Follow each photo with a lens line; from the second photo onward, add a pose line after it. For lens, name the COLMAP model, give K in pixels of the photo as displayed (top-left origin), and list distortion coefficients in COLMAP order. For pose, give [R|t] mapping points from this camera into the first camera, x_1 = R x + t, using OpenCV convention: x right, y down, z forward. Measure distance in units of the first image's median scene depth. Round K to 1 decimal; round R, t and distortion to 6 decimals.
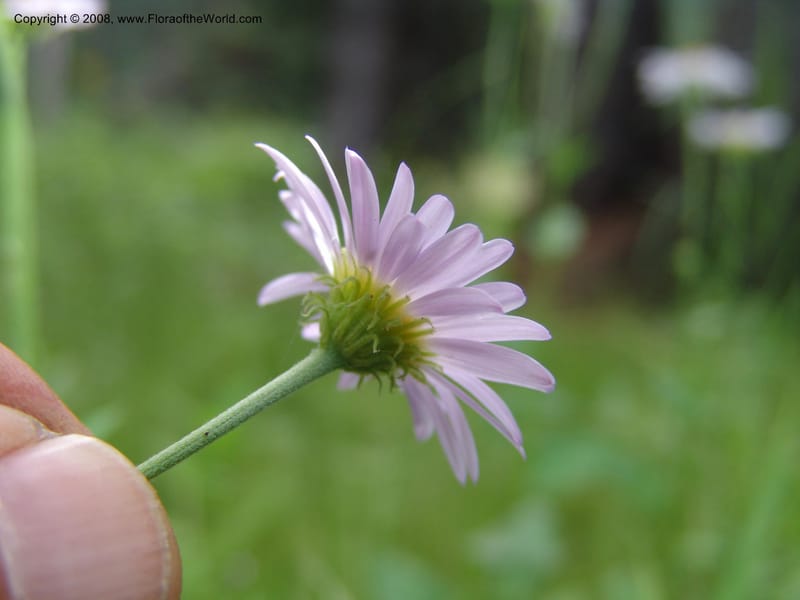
lens RADIAL K [[5602.0, 0, 400.0], [0, 5602.0, 299.9], [0, 0, 1]] dist [-0.892062, 0.000000]
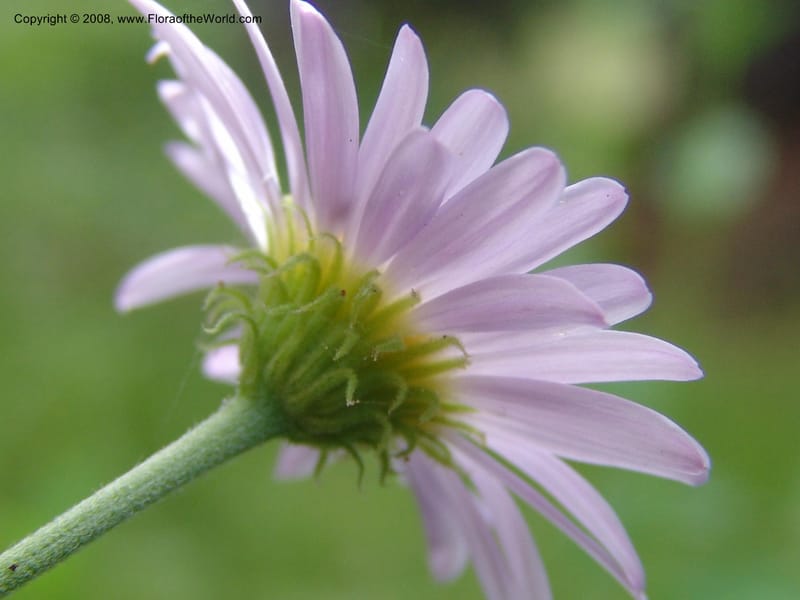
lens RADIAL K [[5602.0, 0, 400.0], [0, 5602.0, 300.2], [0, 0, 1]] dist [-0.892062, 0.000000]
pose [[0.999987, 0.000044, 0.005095, -0.002538], [-0.000035, 0.999999, -0.001707, 0.000881], [-0.005096, 0.001707, 0.999986, 0.500683]]
